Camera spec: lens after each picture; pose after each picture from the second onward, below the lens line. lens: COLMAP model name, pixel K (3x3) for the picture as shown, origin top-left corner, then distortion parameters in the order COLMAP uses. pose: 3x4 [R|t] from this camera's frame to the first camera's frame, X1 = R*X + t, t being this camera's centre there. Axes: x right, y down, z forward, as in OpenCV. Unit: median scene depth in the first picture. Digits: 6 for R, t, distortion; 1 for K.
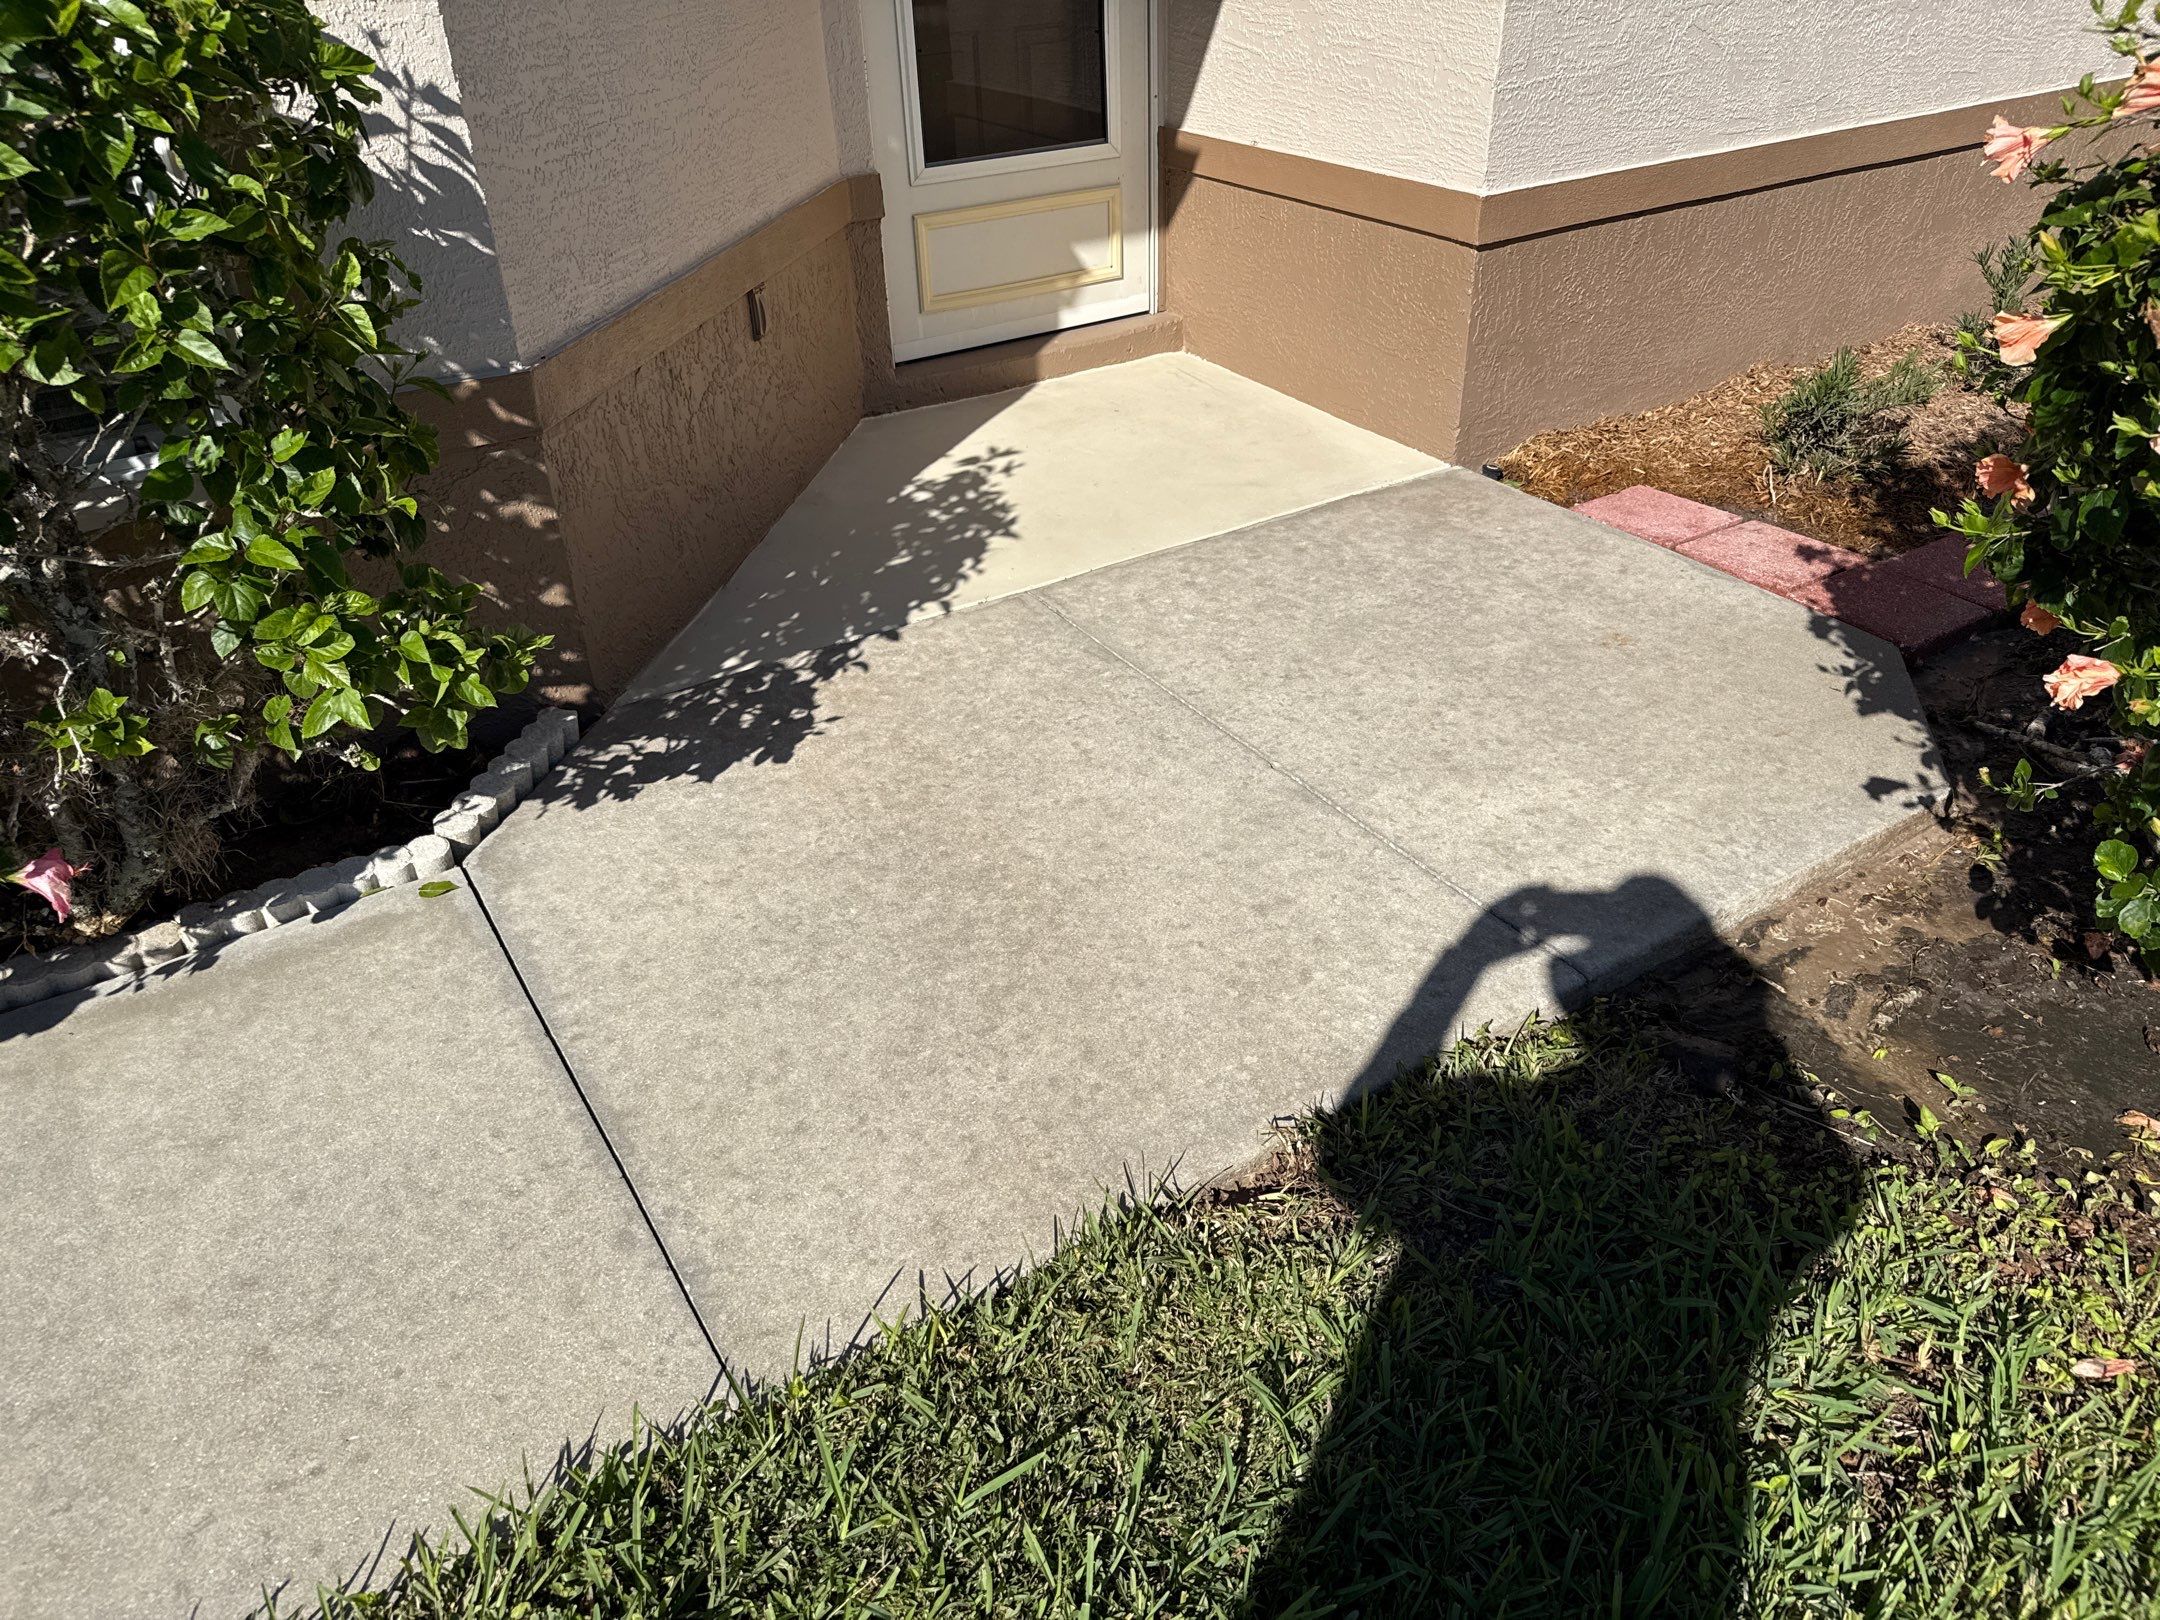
lens RADIAL K [[1521.4, 0, 1080.0], [0, 1521.4, 810.0], [0, 0, 1]] dist [0.007105, -0.001104]
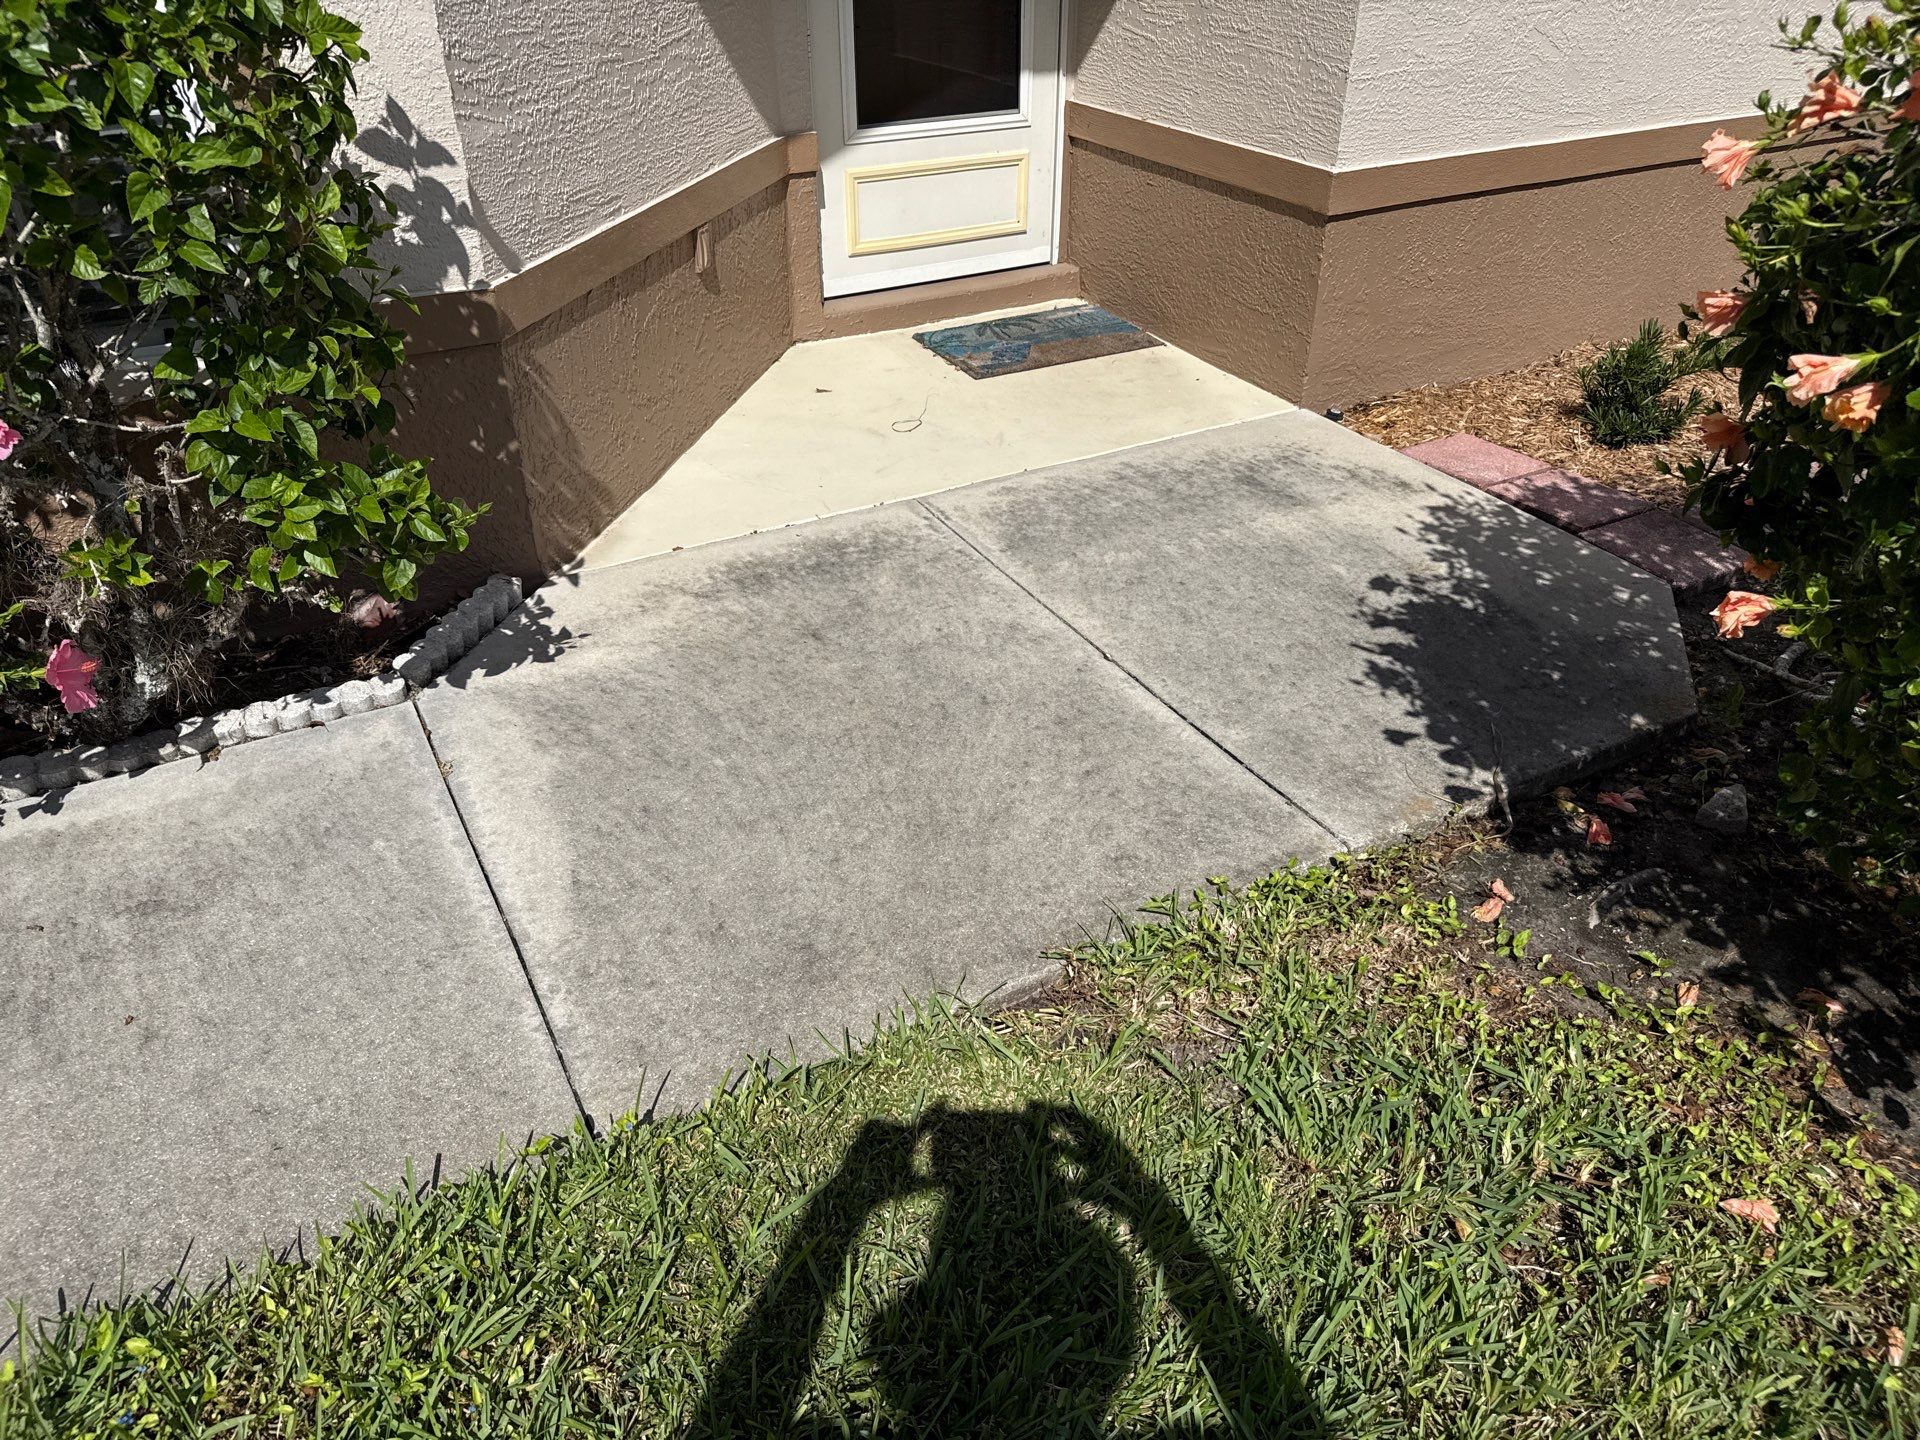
lens RADIAL K [[1332.2, 0, 963.9], [0, 1332.2, 690.2], [0, 0, 1]] dist [0.045234, -0.000539]
pose [[0.998131, 0.056262, -0.023849, 0.064259], [-0.056303, 0.998413, -0.001044, 0.008640], [0.023752, 0.002385, 0.999715, -0.056398]]
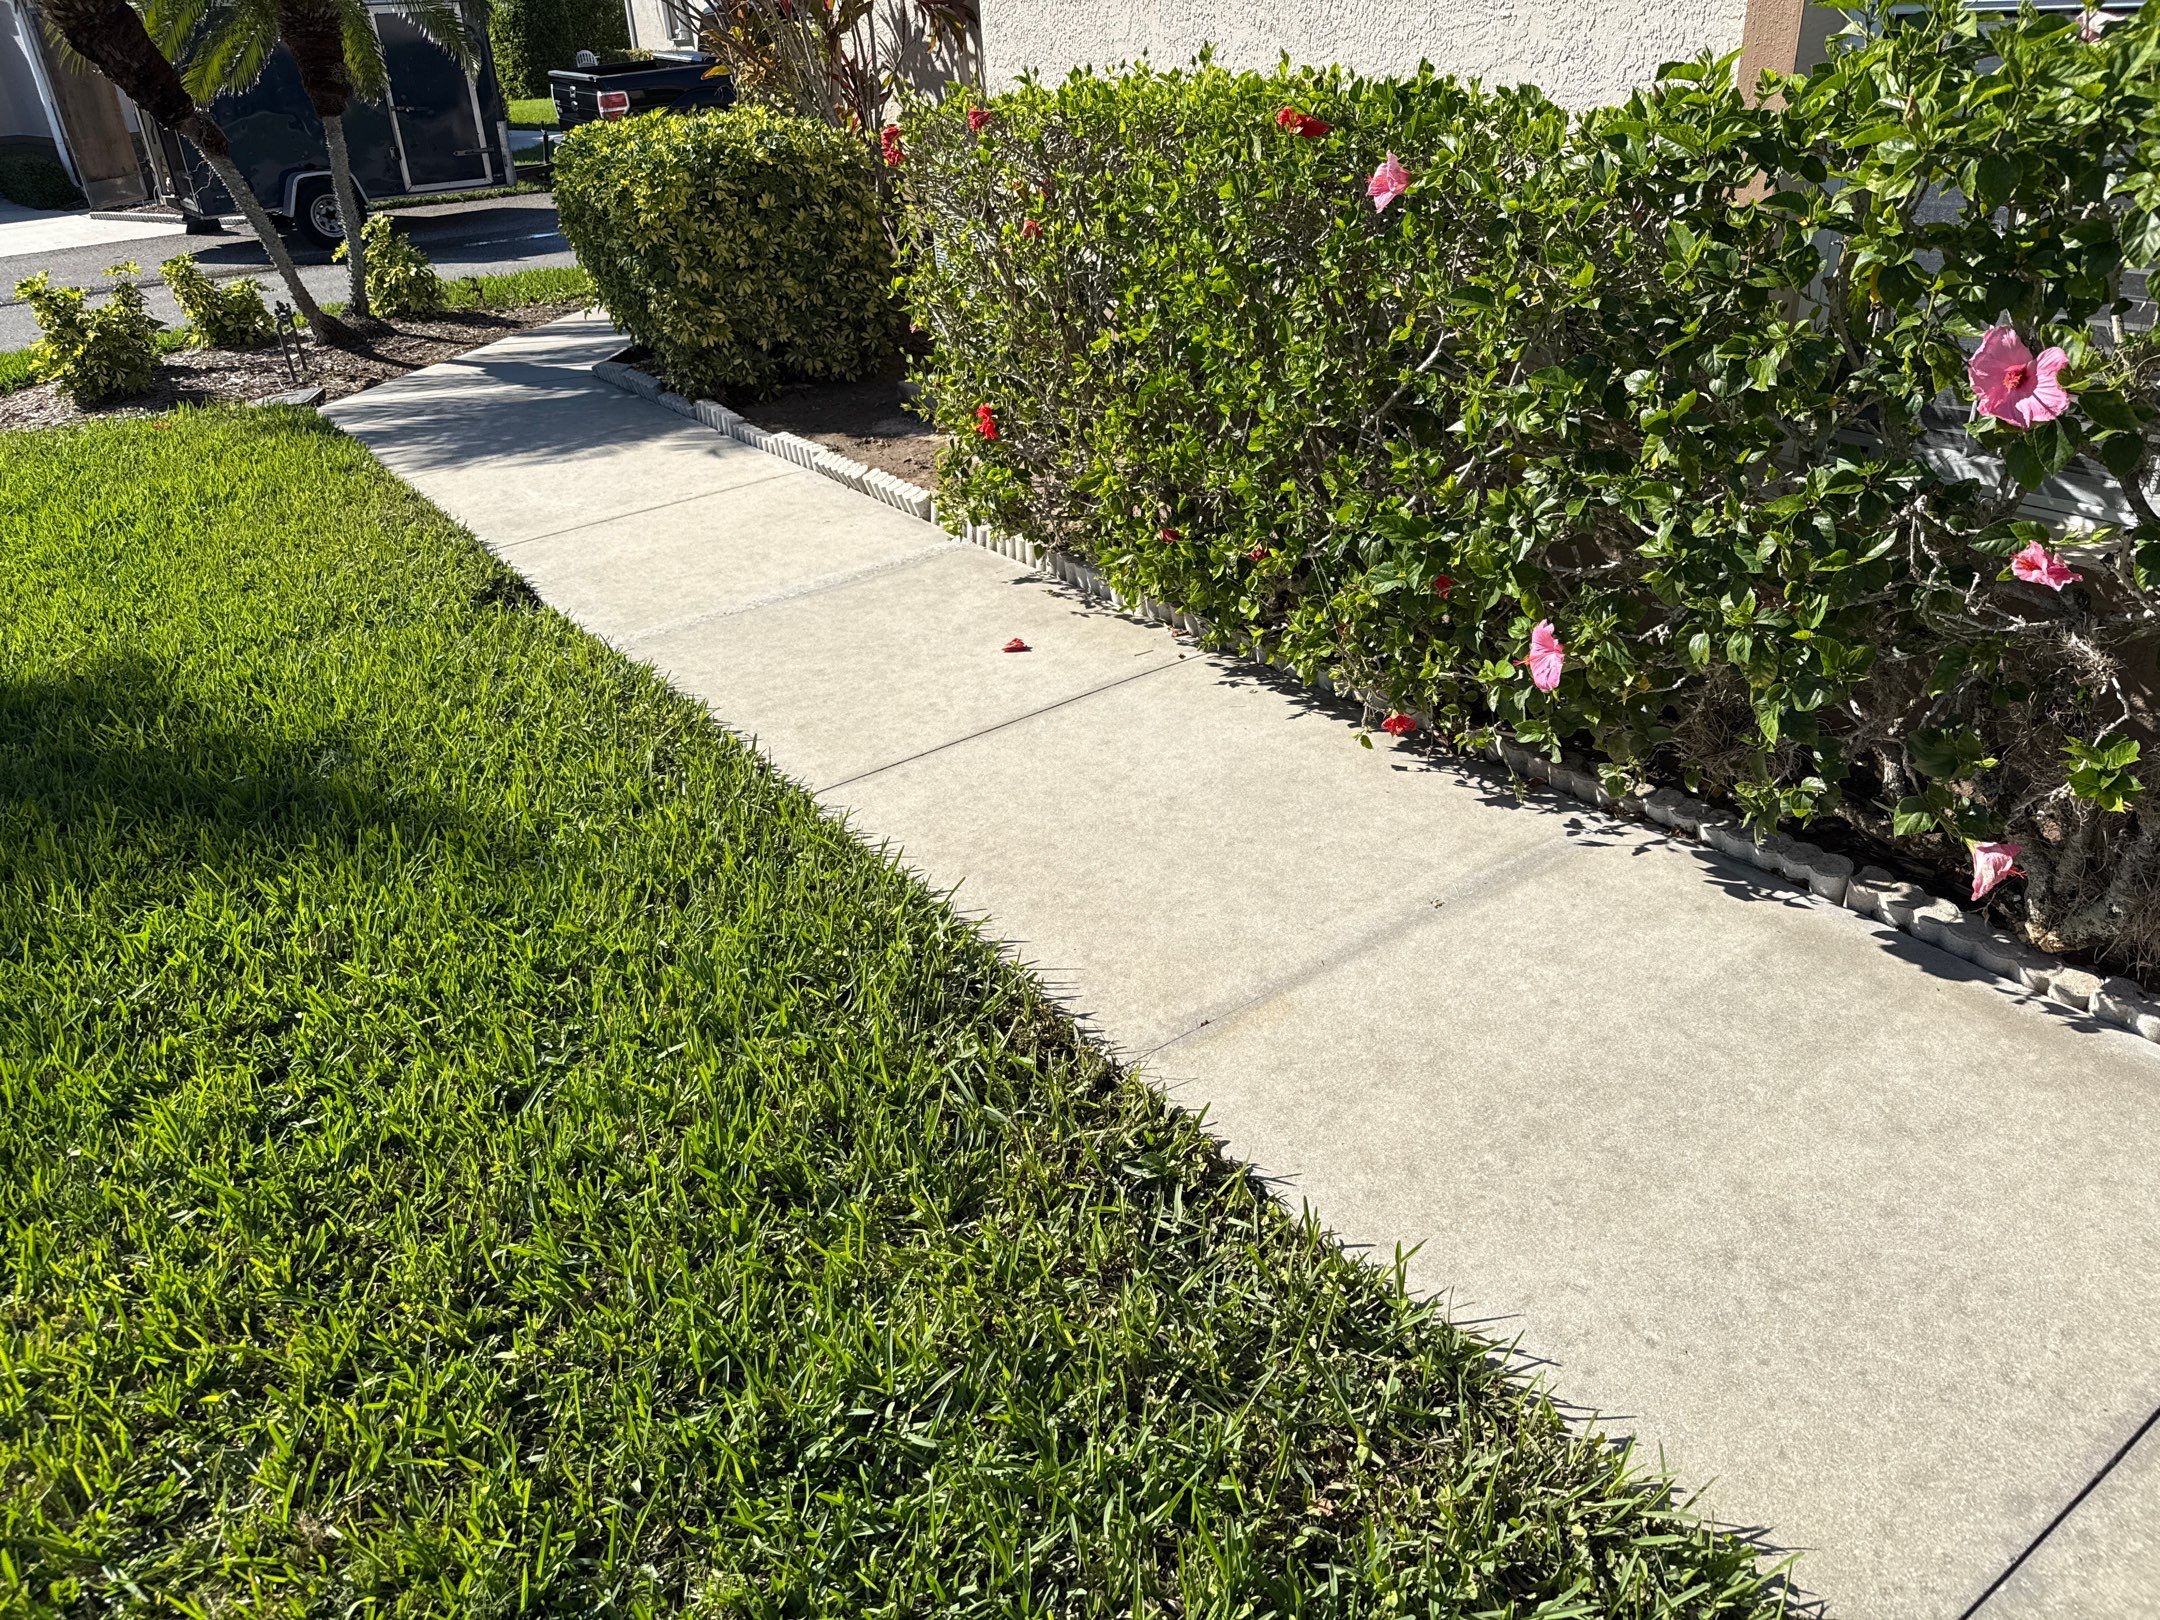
lens RADIAL K [[1521.4, 0, 1080.0], [0, 1521.4, 810.0], [0, 0, 1]] dist [0.007105, -0.001104]
pose [[0.045648, 0.493806, -0.868373, 0.222140], [-0.504682, 0.761586, 0.406551, -0.095901], [0.862098, 0.419694, 0.283980, 0.112693]]
